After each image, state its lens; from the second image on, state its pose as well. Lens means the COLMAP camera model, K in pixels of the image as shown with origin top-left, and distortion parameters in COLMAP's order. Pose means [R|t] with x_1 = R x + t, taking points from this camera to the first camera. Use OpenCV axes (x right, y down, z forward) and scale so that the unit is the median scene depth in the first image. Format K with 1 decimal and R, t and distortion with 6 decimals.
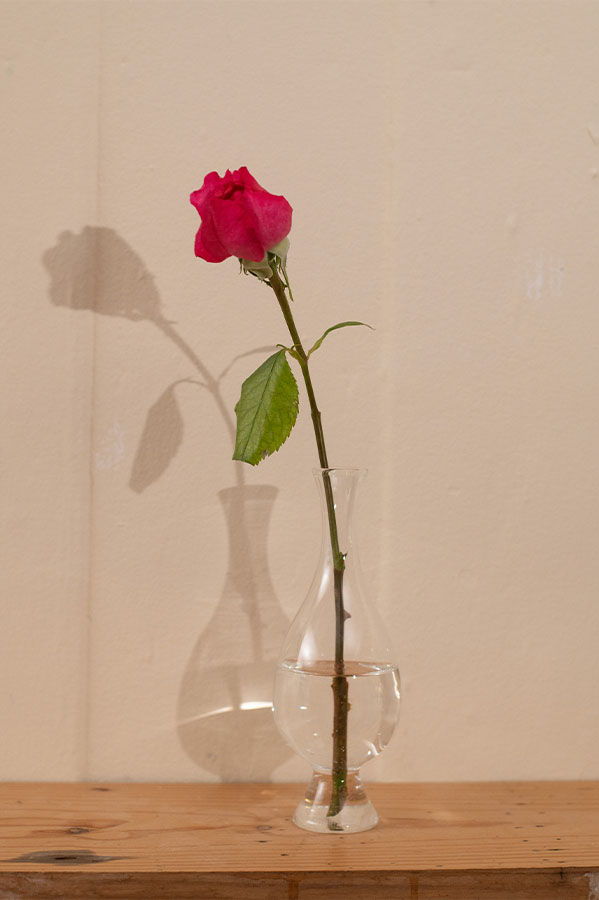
lens RADIAL K [[1932.5, 0, 299.5], [0, 1932.5, 450.0], [0, 0, 1]] dist [-0.003131, -0.066393]
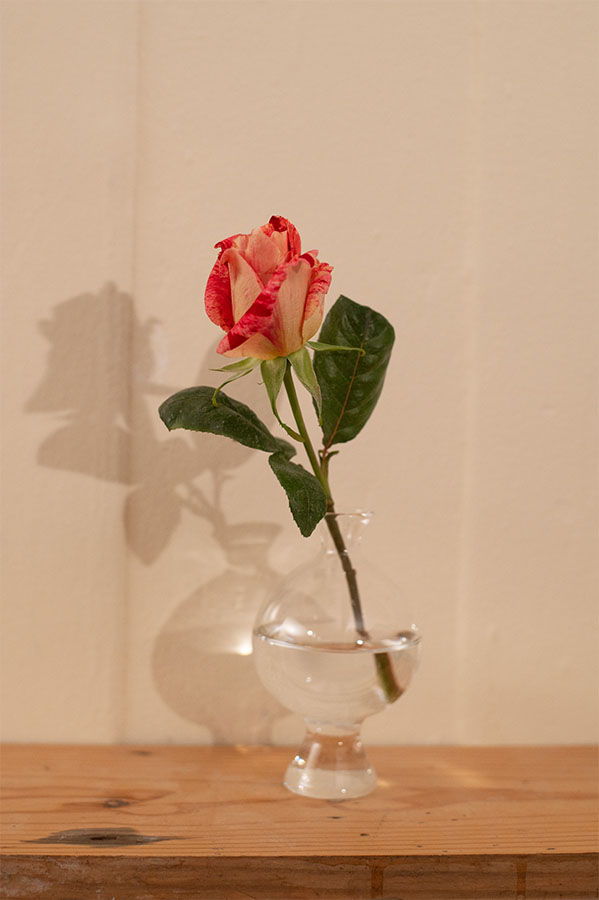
lens RADIAL K [[1792.5, 0, 299.5], [0, 1792.5, 450.0], [0, 0, 1]] dist [-0.030067, -0.124107]
pose [[0.999994, 0.003269, 0.000931, -0.037071], [-0.003284, 0.999862, 0.016307, 0.029968], [-0.000878, -0.016310, 0.999867, 0.225766]]
